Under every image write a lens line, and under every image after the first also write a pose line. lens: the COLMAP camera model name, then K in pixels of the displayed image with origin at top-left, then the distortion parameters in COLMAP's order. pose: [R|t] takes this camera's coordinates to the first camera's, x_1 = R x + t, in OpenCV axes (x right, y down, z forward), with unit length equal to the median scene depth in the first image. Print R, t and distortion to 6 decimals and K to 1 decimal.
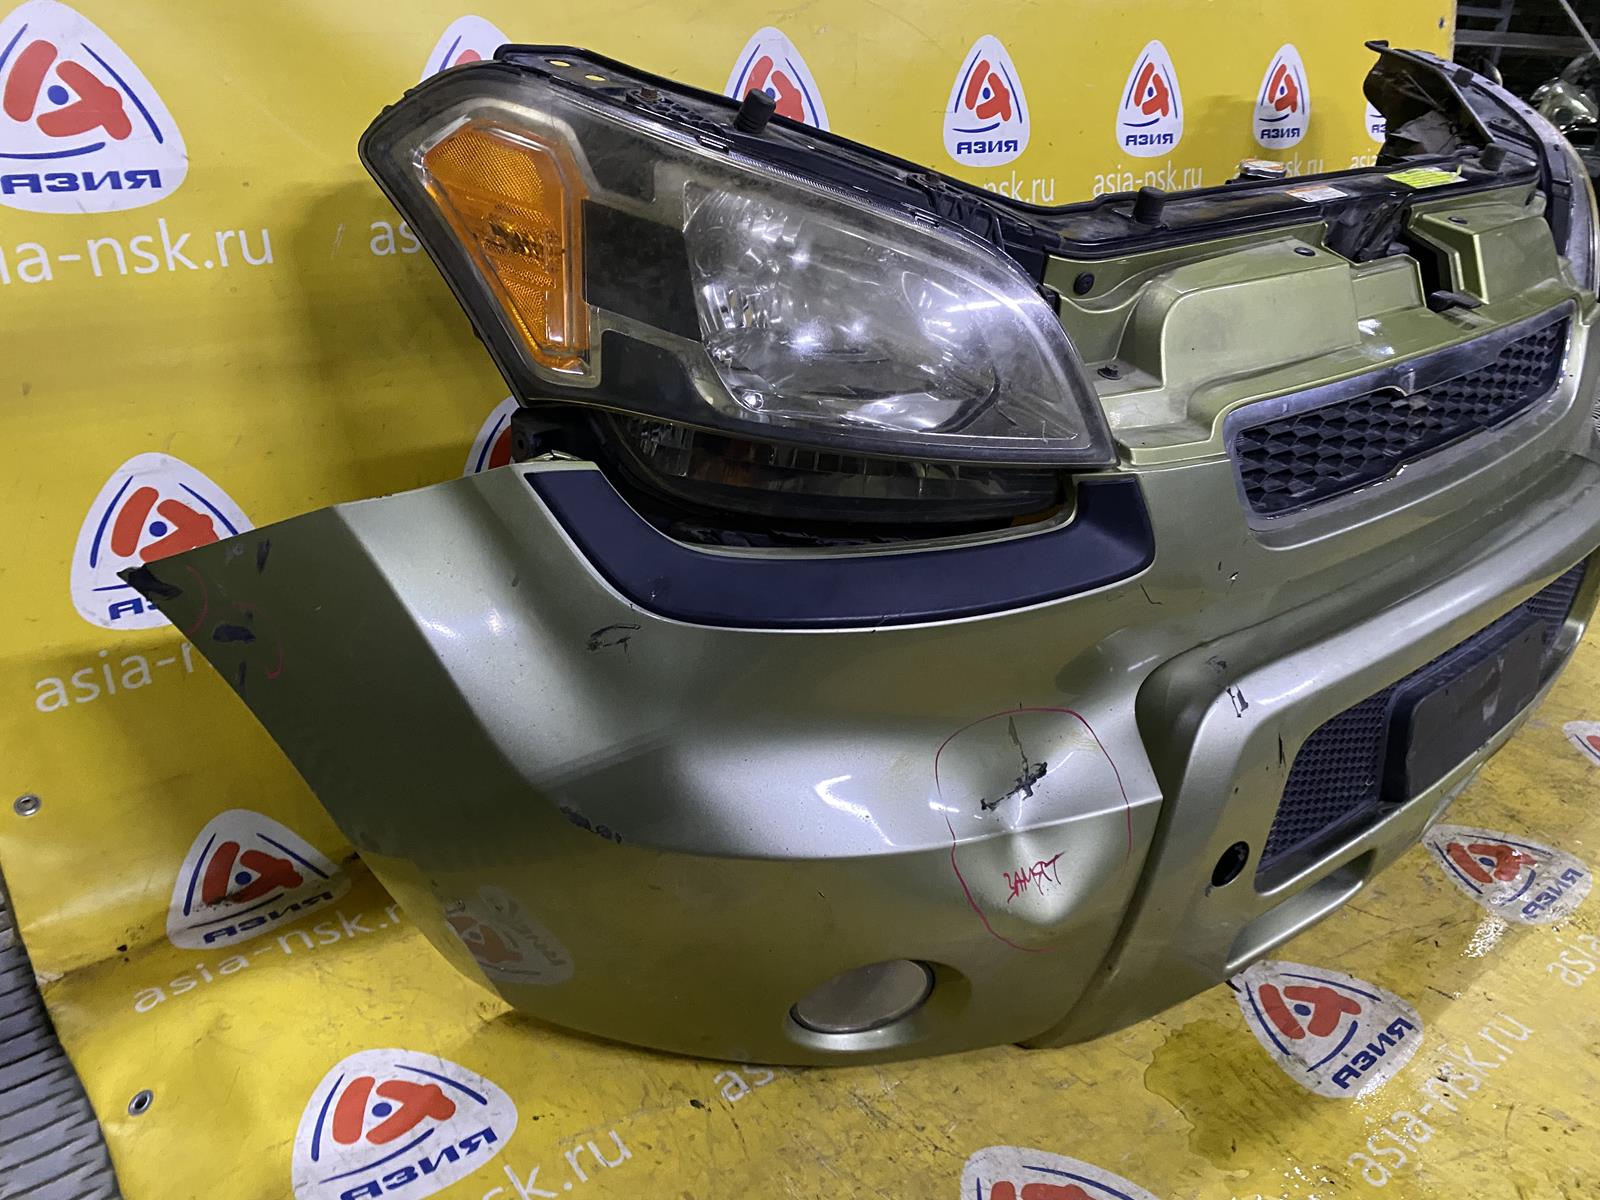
lens RADIAL K [[1230.6, 0, 825.6], [0, 1230.6, 582.6], [0, 0, 1]] dist [0.036128, -0.040050]
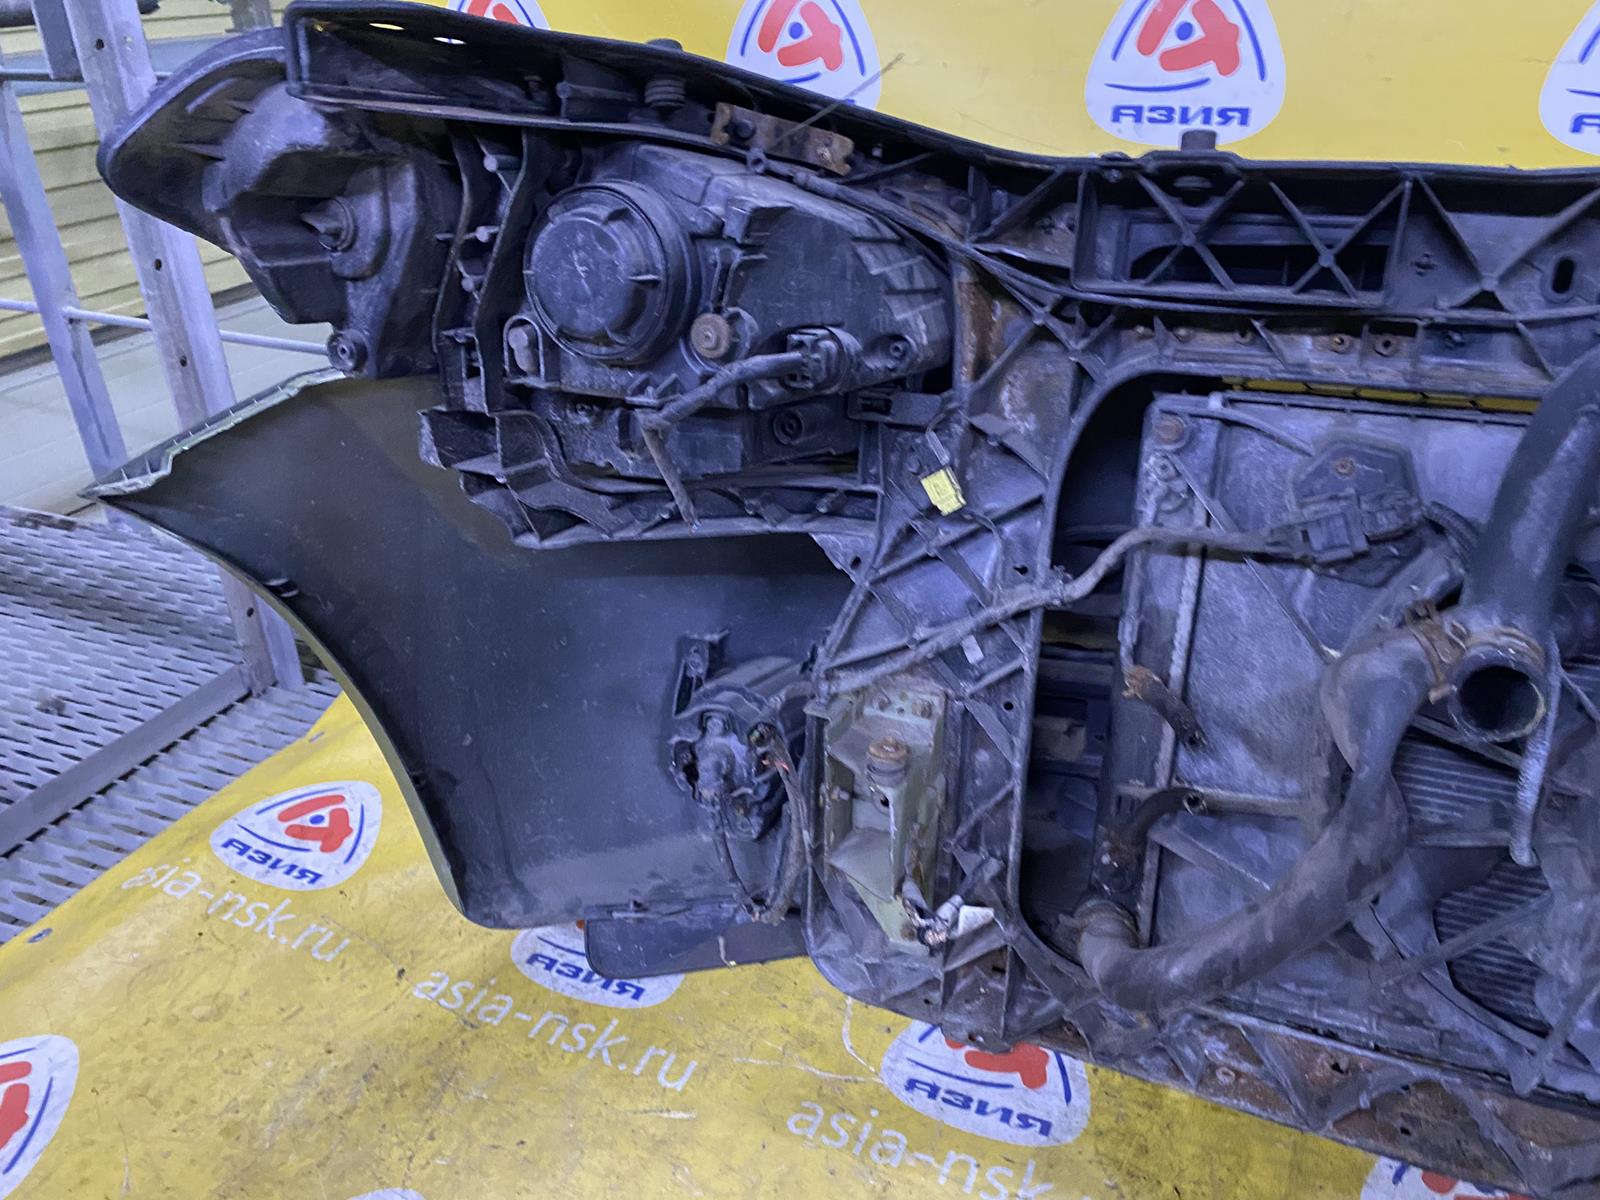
lens RADIAL K [[1230.6, 0, 804.6], [0, 1230.6, 611.8], [0, 0, 1]] dist [0.036128, -0.040050]
pose [[0.458248, 0.373893, -0.806358, 0.735903], [-0.332450, 0.913469, 0.234629, -0.219683], [0.824309, 0.160556, 0.542896, 0.583199]]
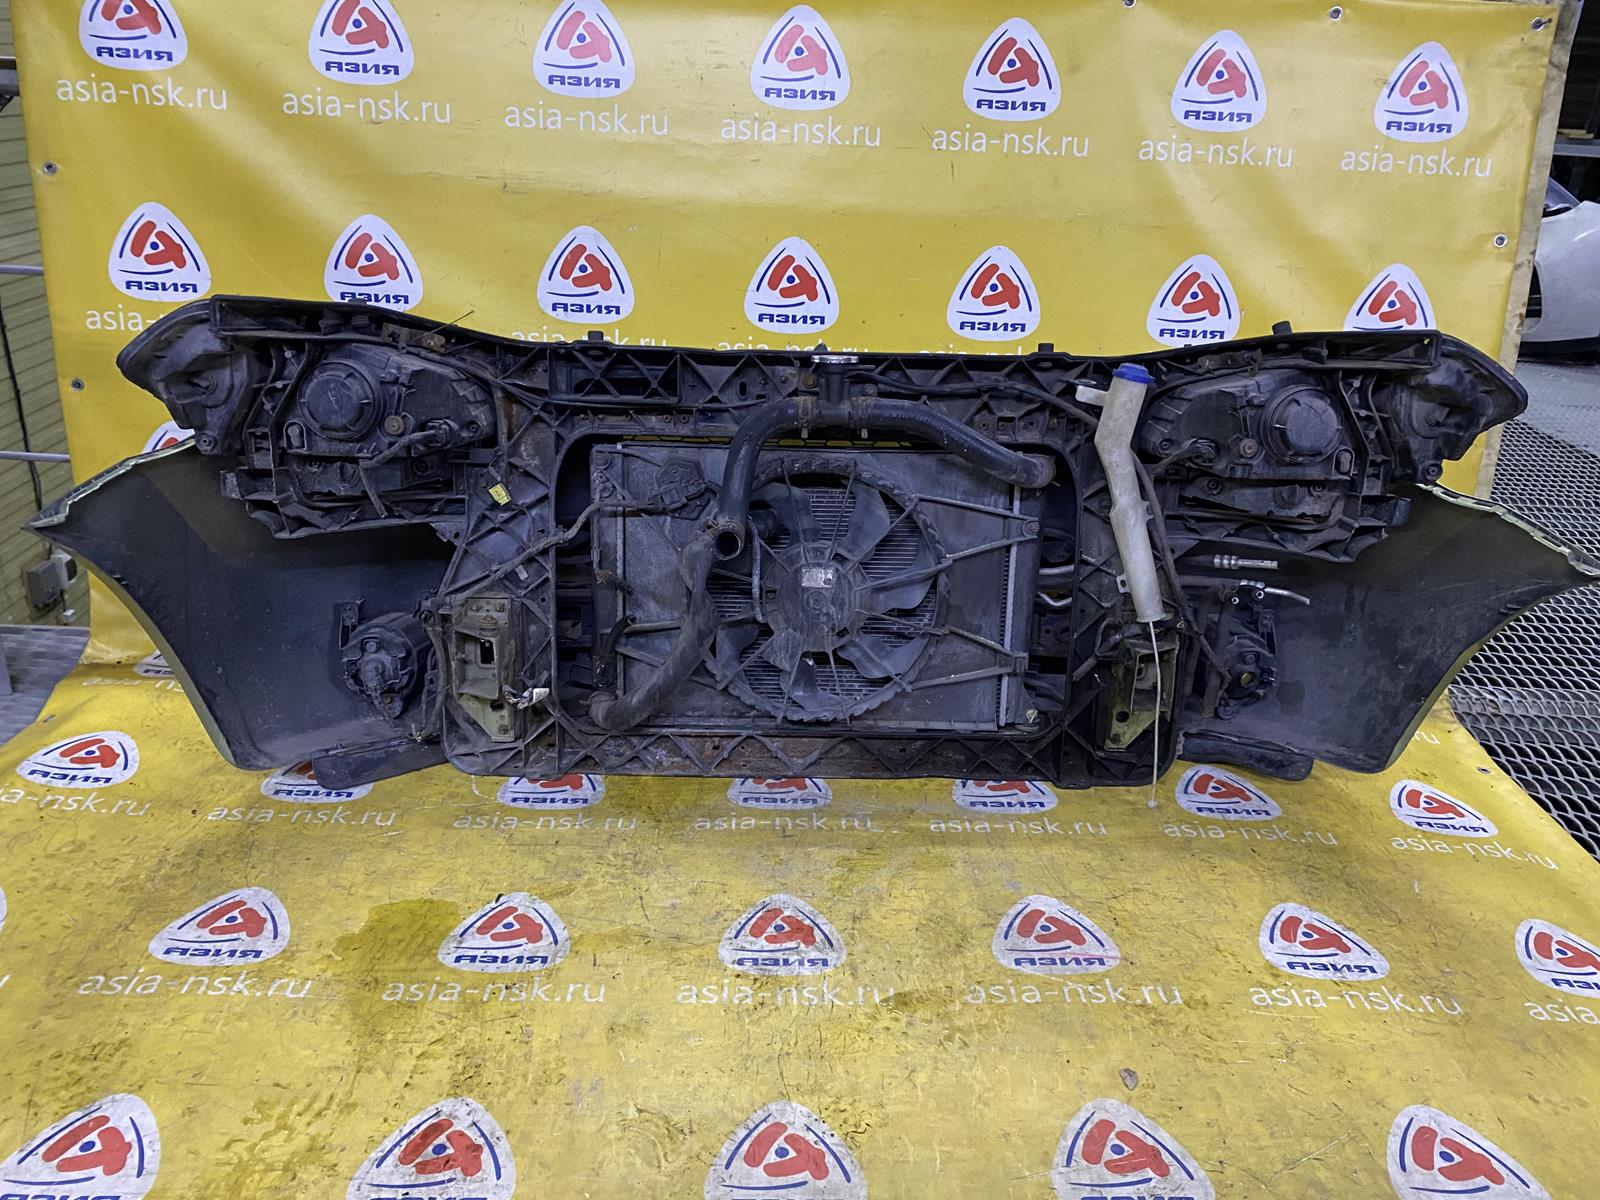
lens RADIAL K [[1230.6, 0, 807.3], [0, 1230.6, 593.3], [0, 0, 1]] dist [0.036128, -0.040050]
pose [[0.794863, 0.241023, -0.556867, 1.391075], [-0.272276, 0.961822, 0.027652, -0.165465], [0.542271, 0.129642, 0.830141, -0.058717]]
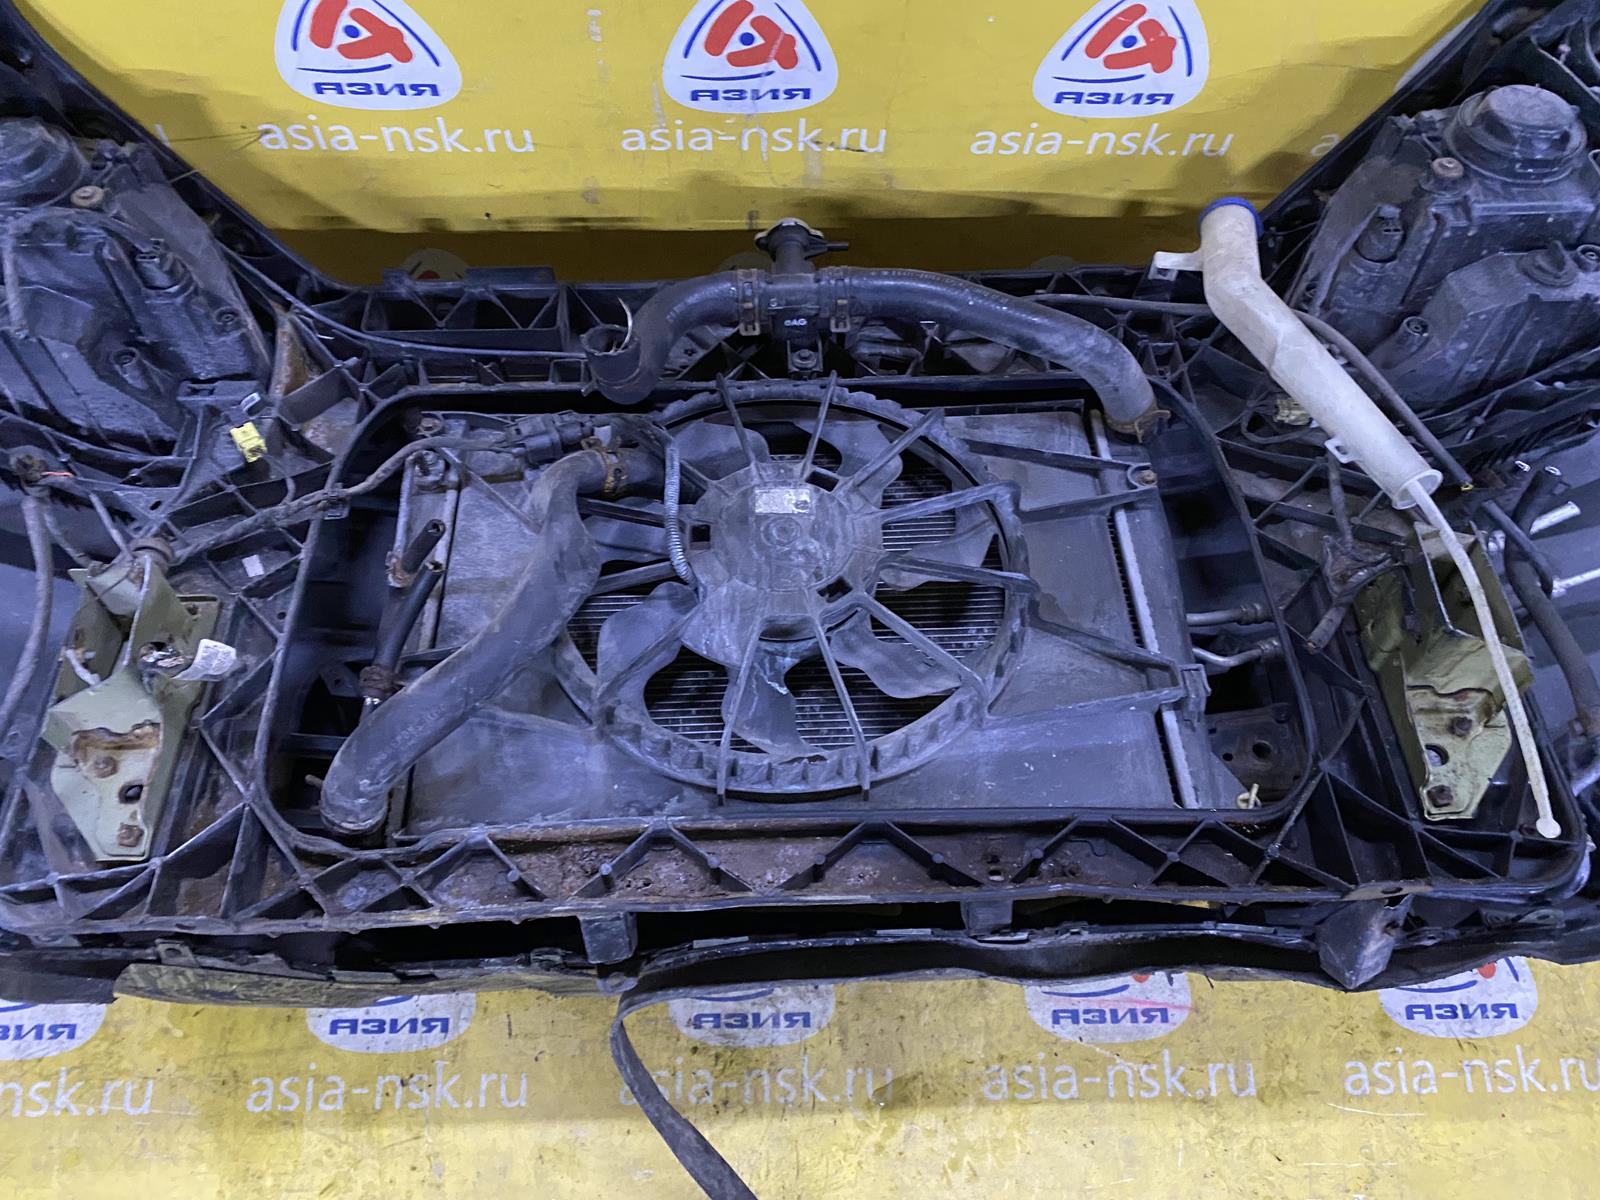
lens RADIAL K [[1233.5, 0, 794.8], [0, 1233.5, 610.0], [0, 0, 1]] dist [0.016369, -0.011268]
pose [[0.785030, 0.592771, -0.179862, 0.690466], [-0.271667, 0.590390, 0.760024, -0.775590], [0.556709, -0.547779, 0.624510, 0.693447]]
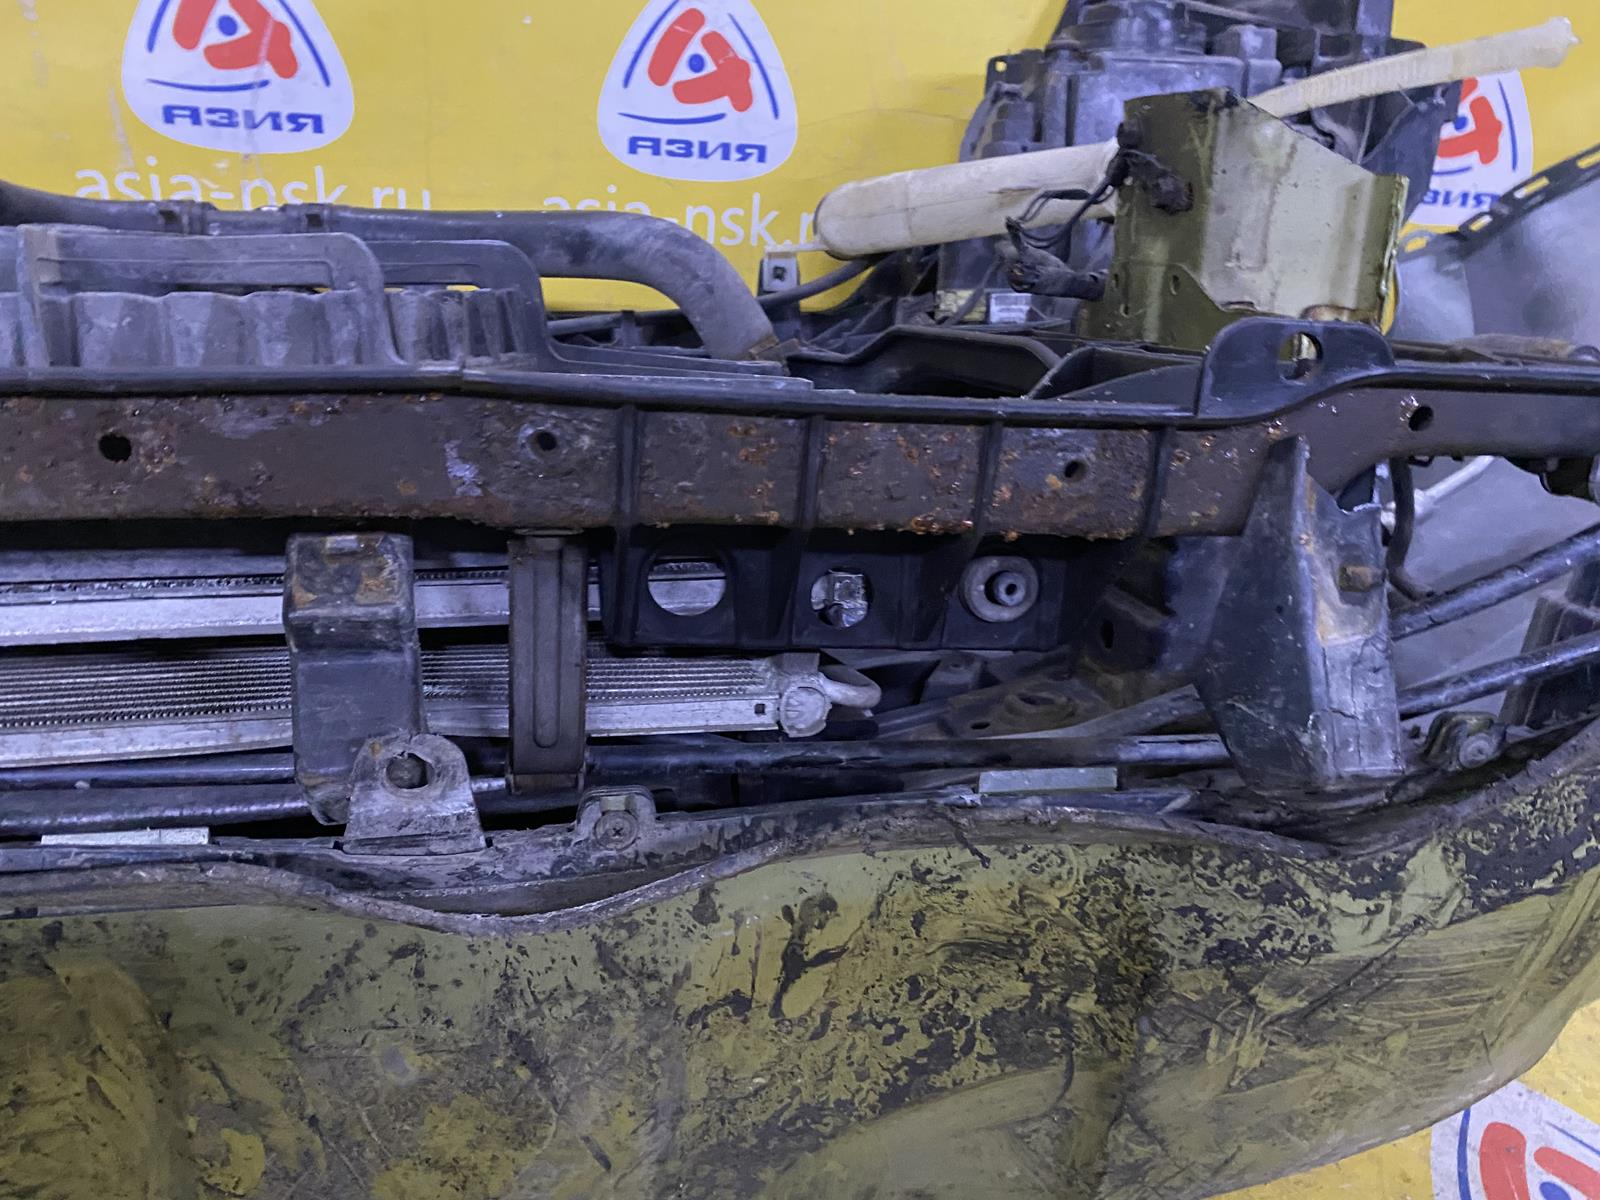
lens RADIAL K [[1264.1, 0, 785.5], [0, 1264.1, 607.9], [0, 0, 1]] dist [0.021116, -0.016274]
pose [[0.865409, 0.309891, -0.393745, 0.988529], [-0.269203, 0.950323, 0.156259, -0.129457], [0.422608, -0.029230, 0.905841, 0.929126]]
